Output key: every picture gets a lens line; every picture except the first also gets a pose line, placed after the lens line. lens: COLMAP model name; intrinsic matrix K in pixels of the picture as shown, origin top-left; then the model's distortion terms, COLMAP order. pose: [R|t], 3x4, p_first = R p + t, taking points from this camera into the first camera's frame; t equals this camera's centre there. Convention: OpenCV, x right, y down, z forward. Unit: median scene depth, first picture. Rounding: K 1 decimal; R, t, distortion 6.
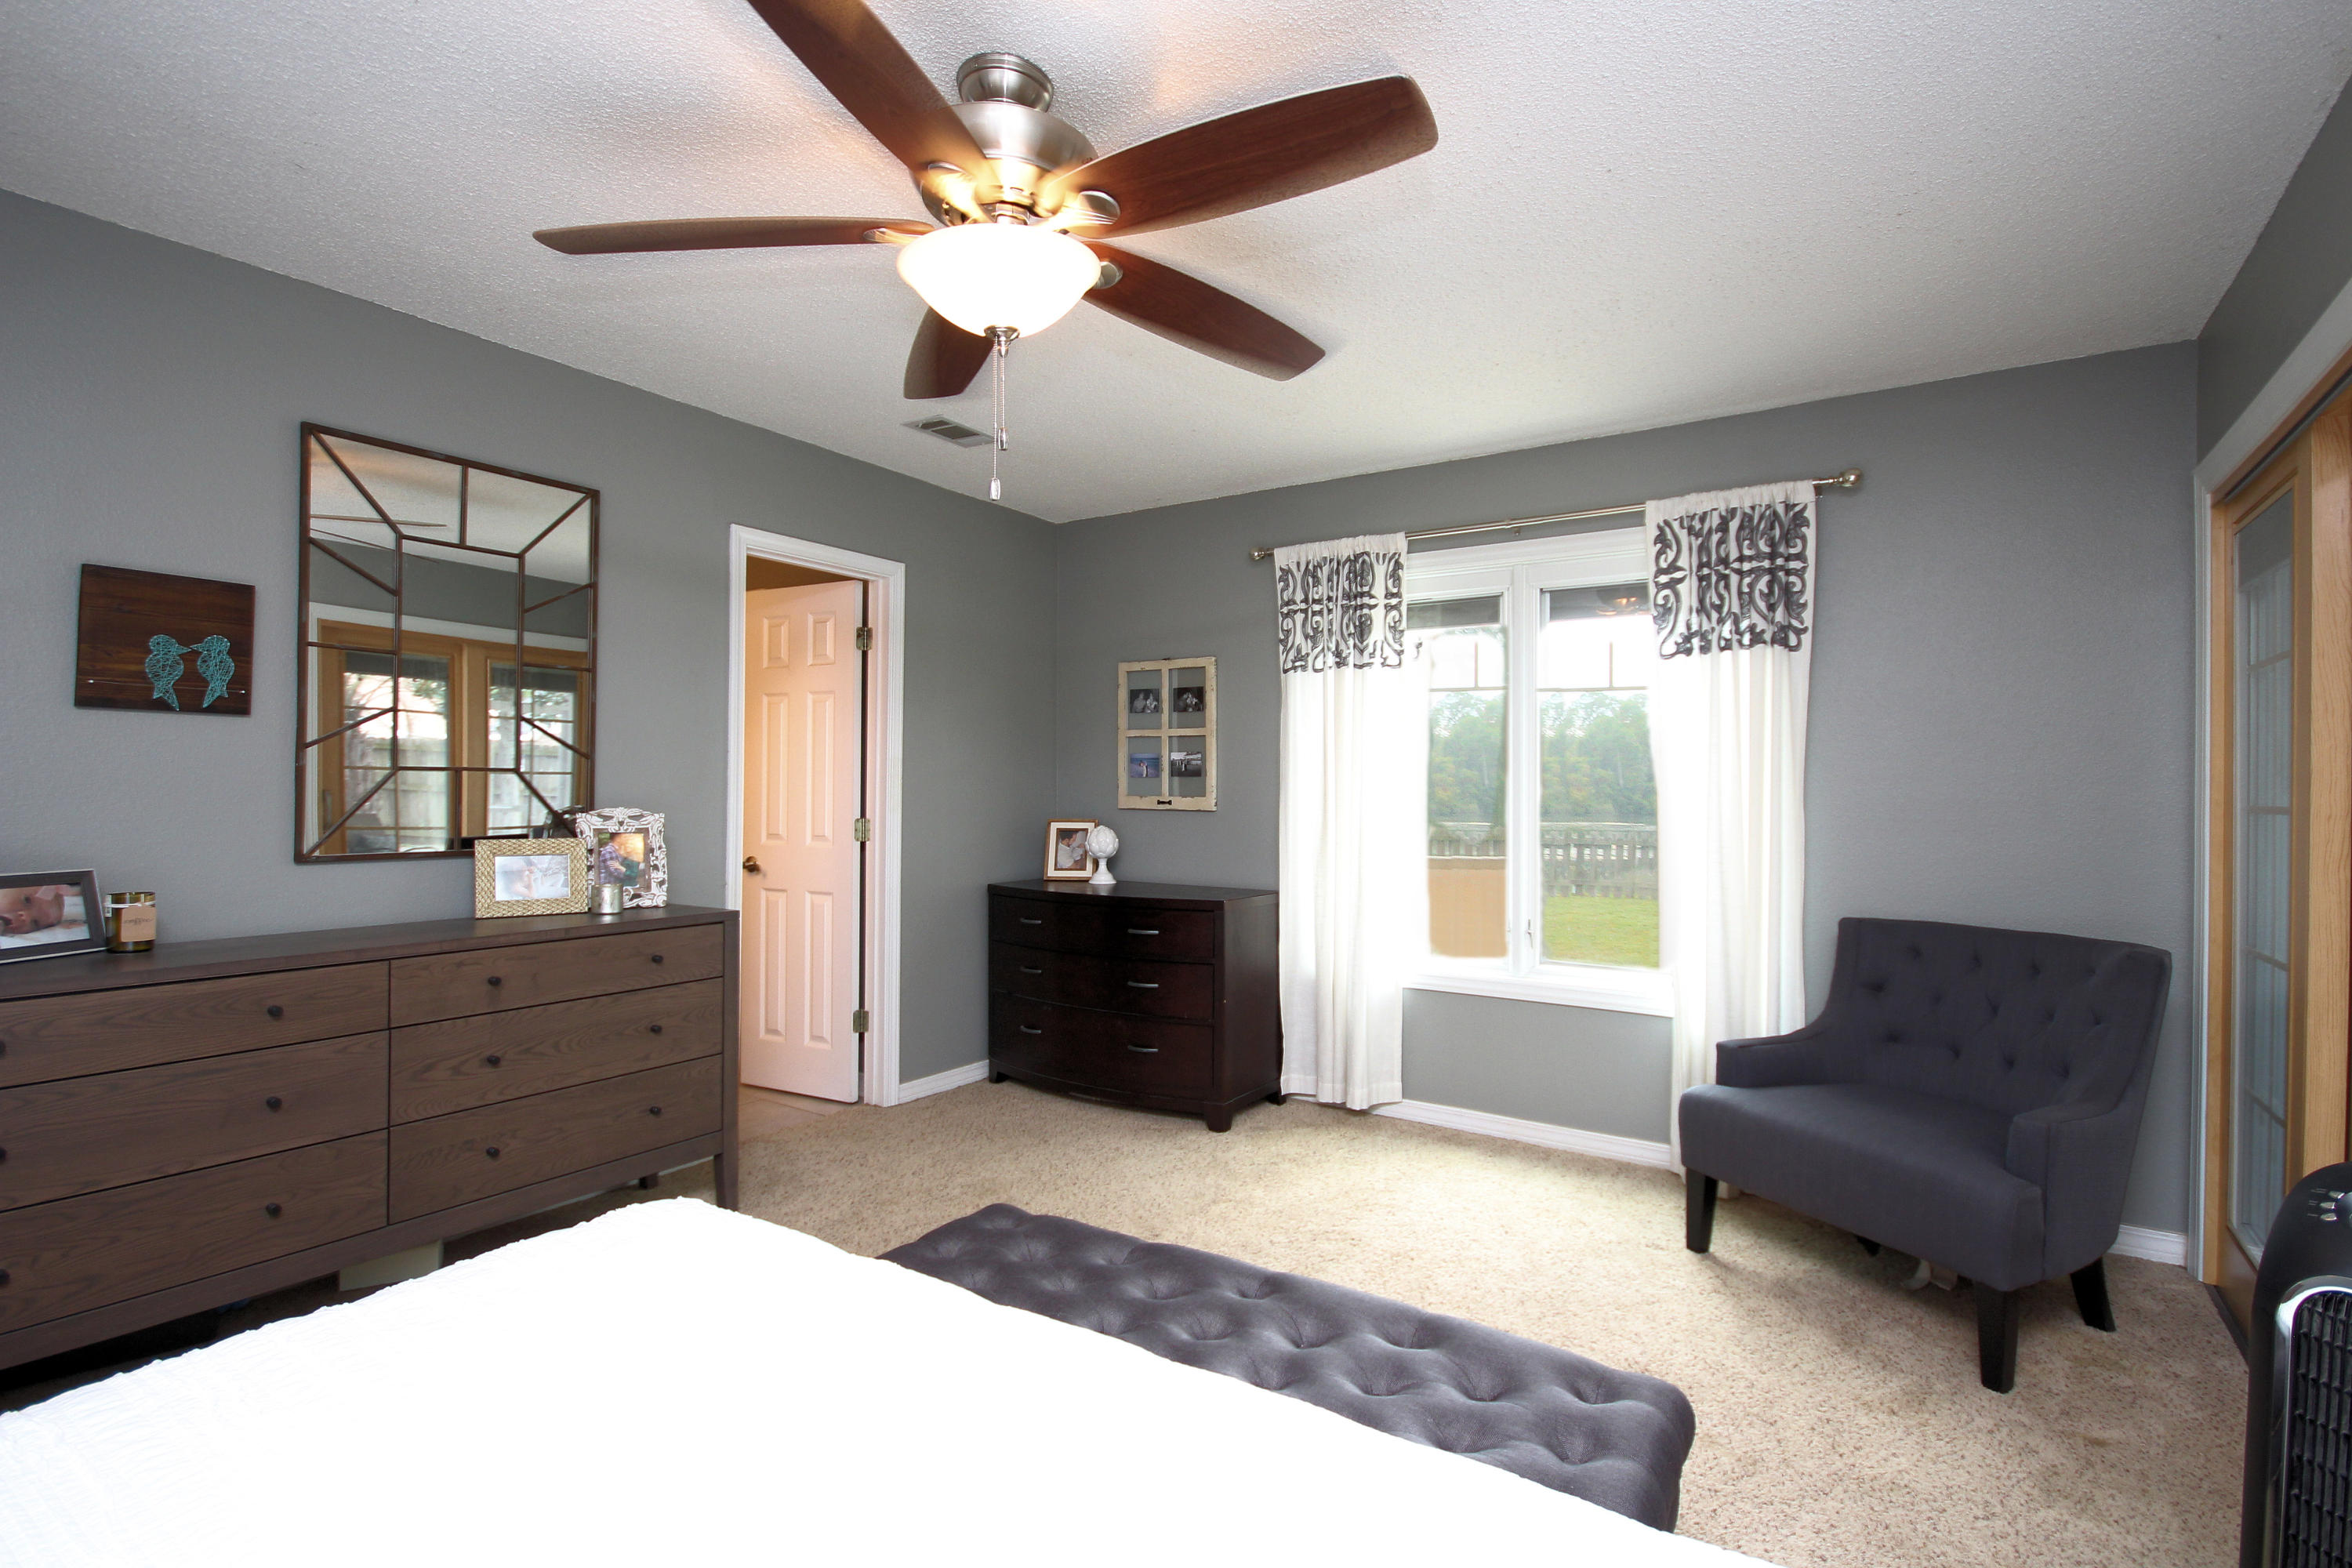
lens RADIAL K [[1089.2, 0, 1190.6], [0, 1089.2, 783.7], [0, 0, 1]] dist [-0.002407, -0.004882]
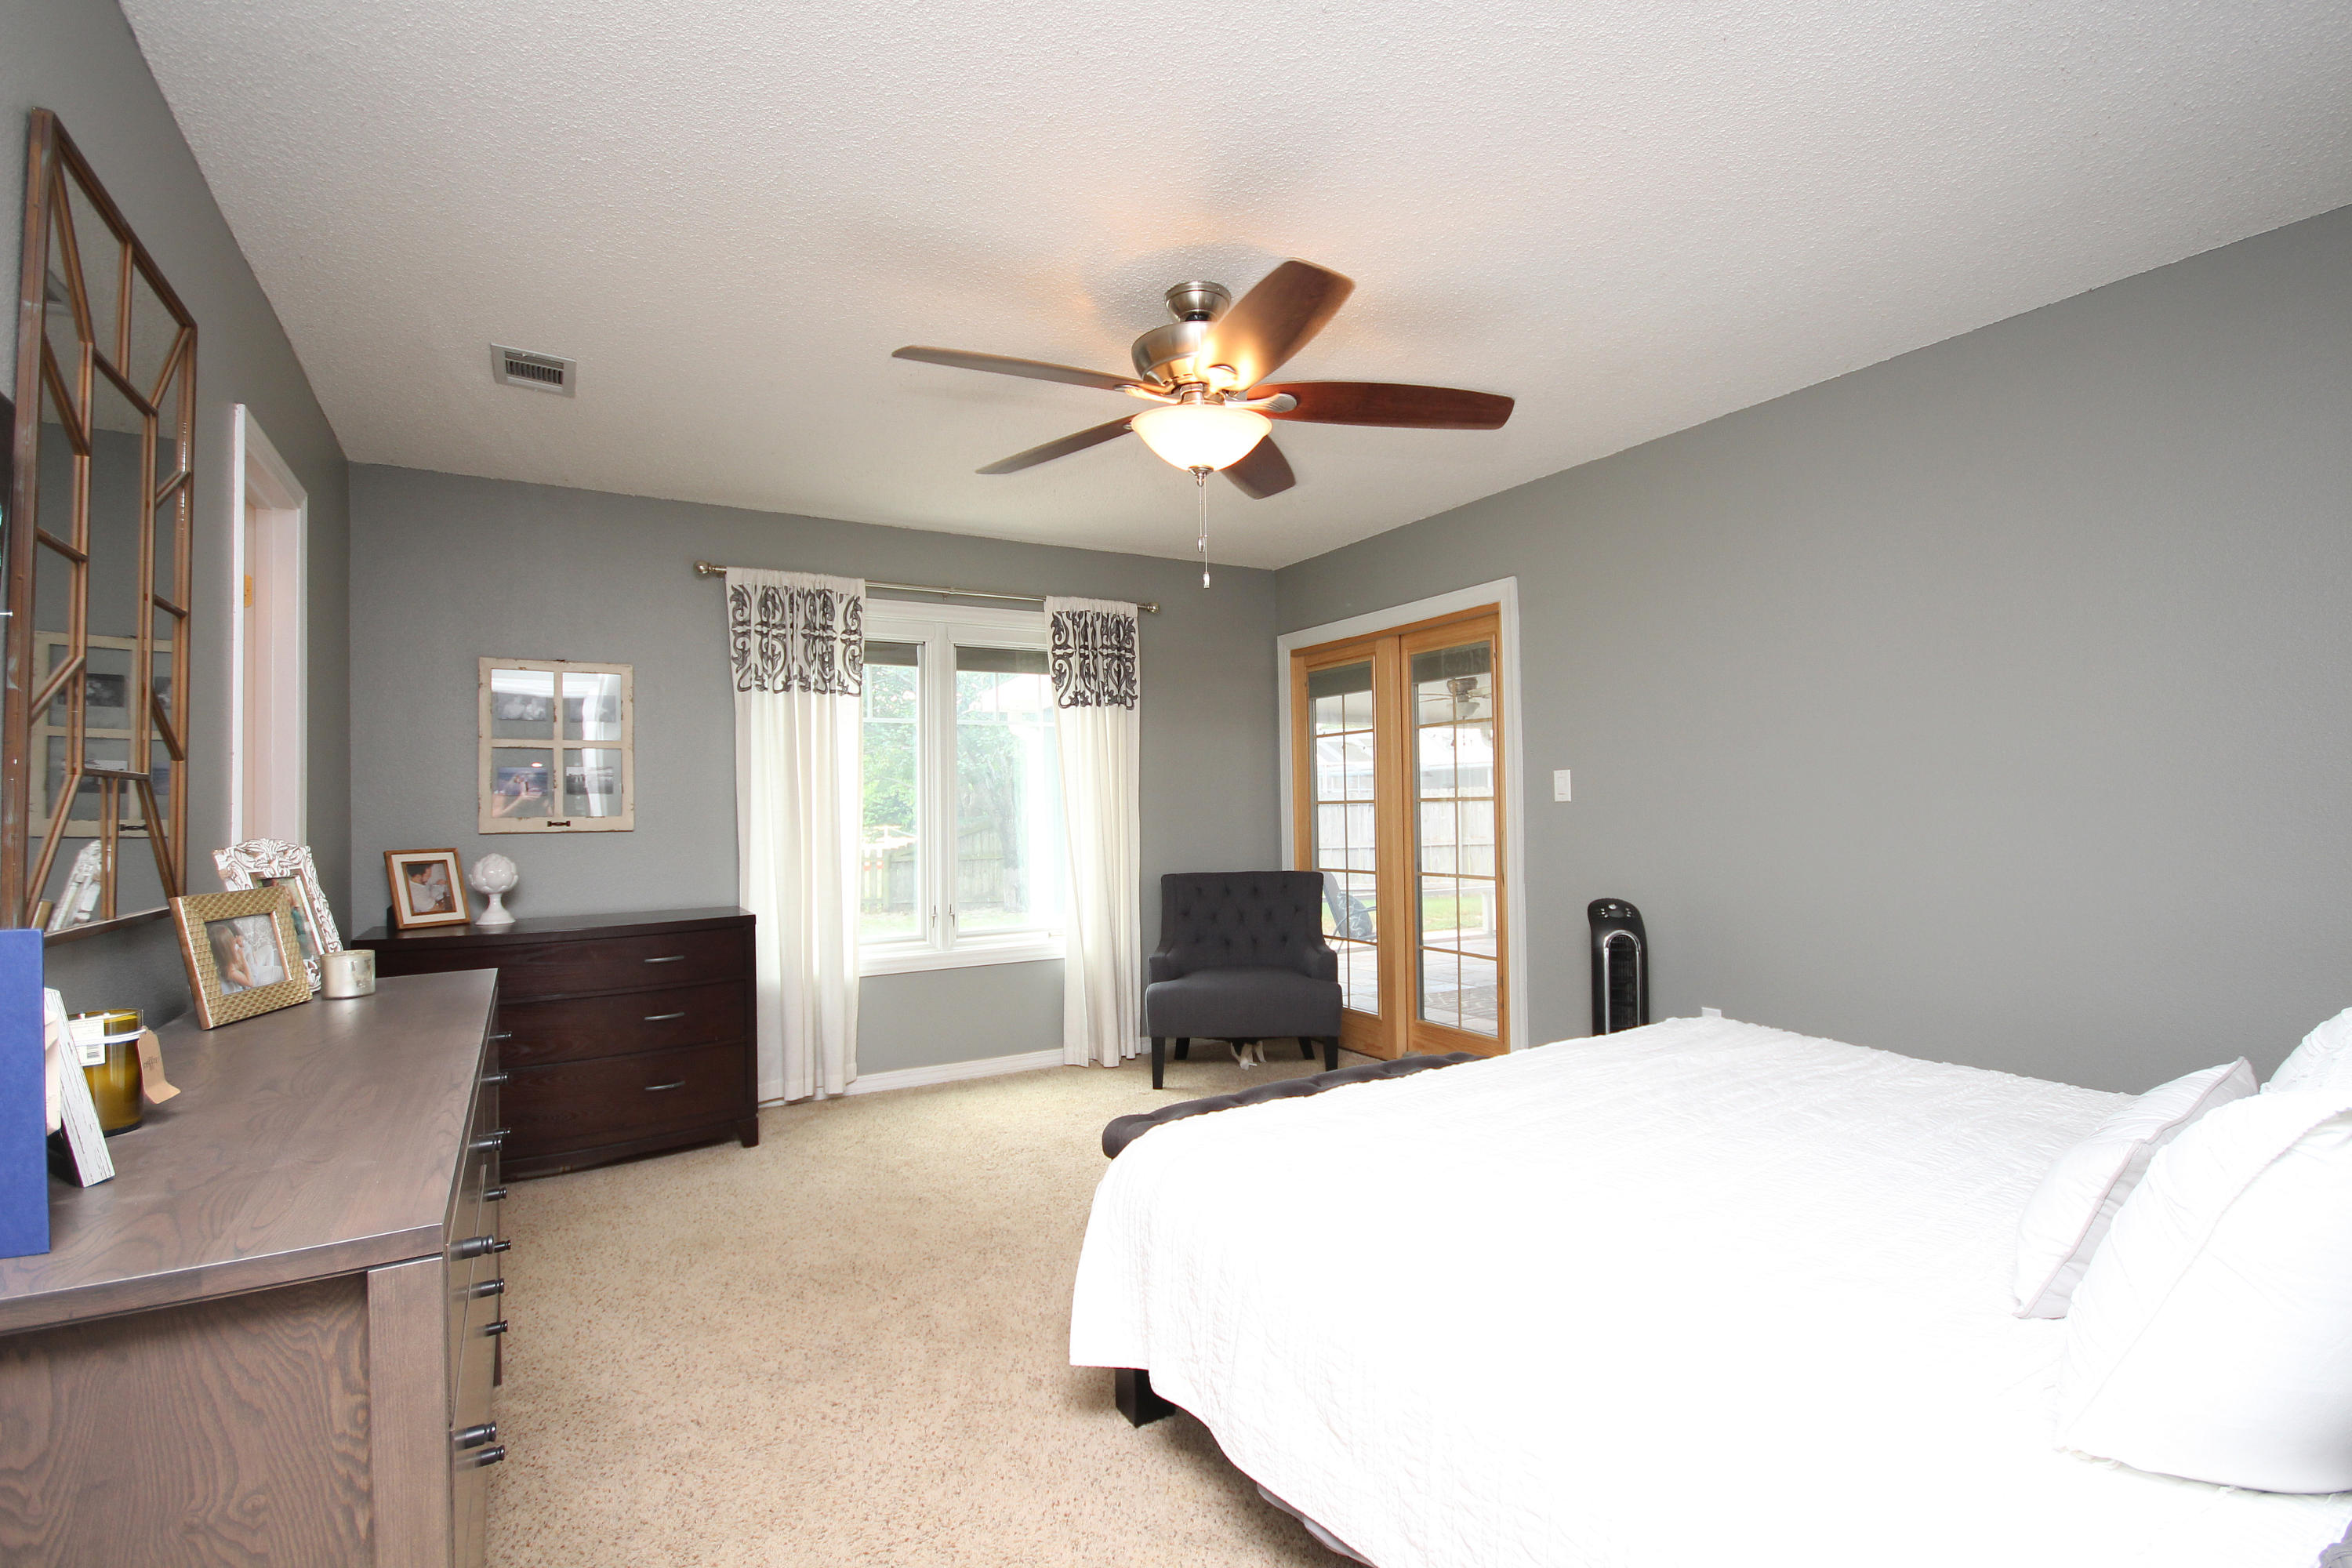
lens RADIAL K [[1089.2, 0, 1188.7], [0, 1089.2, 781.7], [0, 0, 1]] dist [-0.002407, -0.004882]
pose [[0.442101, 0.005950, 0.896946, -0.707147], [0.017946, 0.999719, -0.015477, 0.007495], [-0.896786, 0.022938, 0.441870, 0.194214]]
